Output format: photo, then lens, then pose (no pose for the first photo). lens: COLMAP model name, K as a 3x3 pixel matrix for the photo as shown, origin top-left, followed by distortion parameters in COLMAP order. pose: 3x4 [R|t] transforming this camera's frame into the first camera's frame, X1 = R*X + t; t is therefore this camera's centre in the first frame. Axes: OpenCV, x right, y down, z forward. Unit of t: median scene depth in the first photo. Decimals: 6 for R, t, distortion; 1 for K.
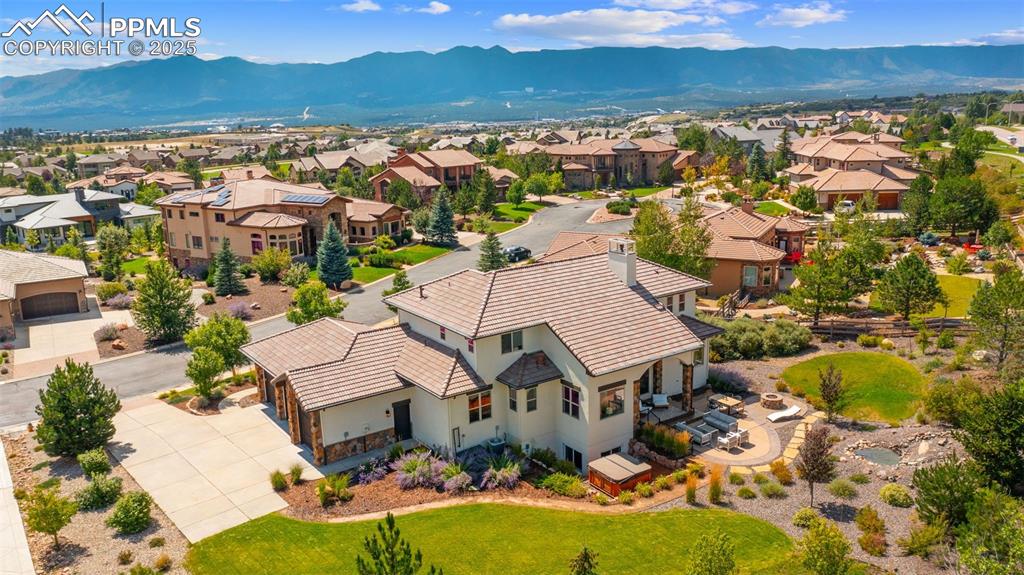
lens RADIAL K [[793.6, 0, 512.0], [0, 793.6, 287.5], [0, 0, 1]] dist [-0.011227, 0.001069]
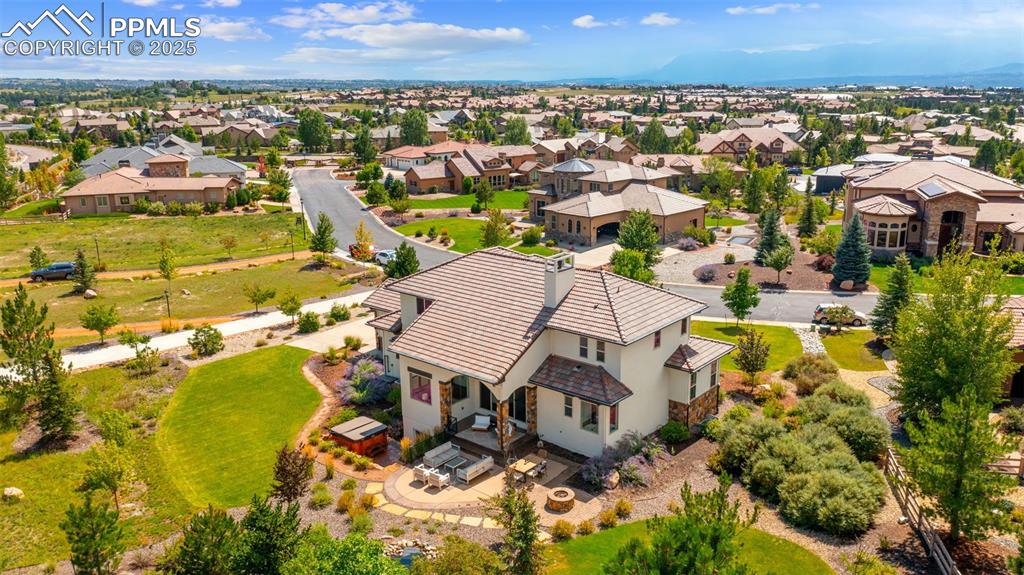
lens RADIAL K [[793.6, 0, 512.0], [0, 793.6, 287.5], [0, 0, 1]] dist [-0.011227, 0.001069]
pose [[0.244165, 0.264860, -0.932863, 1.116023], [-0.212061, 0.953278, 0.215152, -0.237543], [0.946263, 0.145292, 0.288924, 0.801499]]
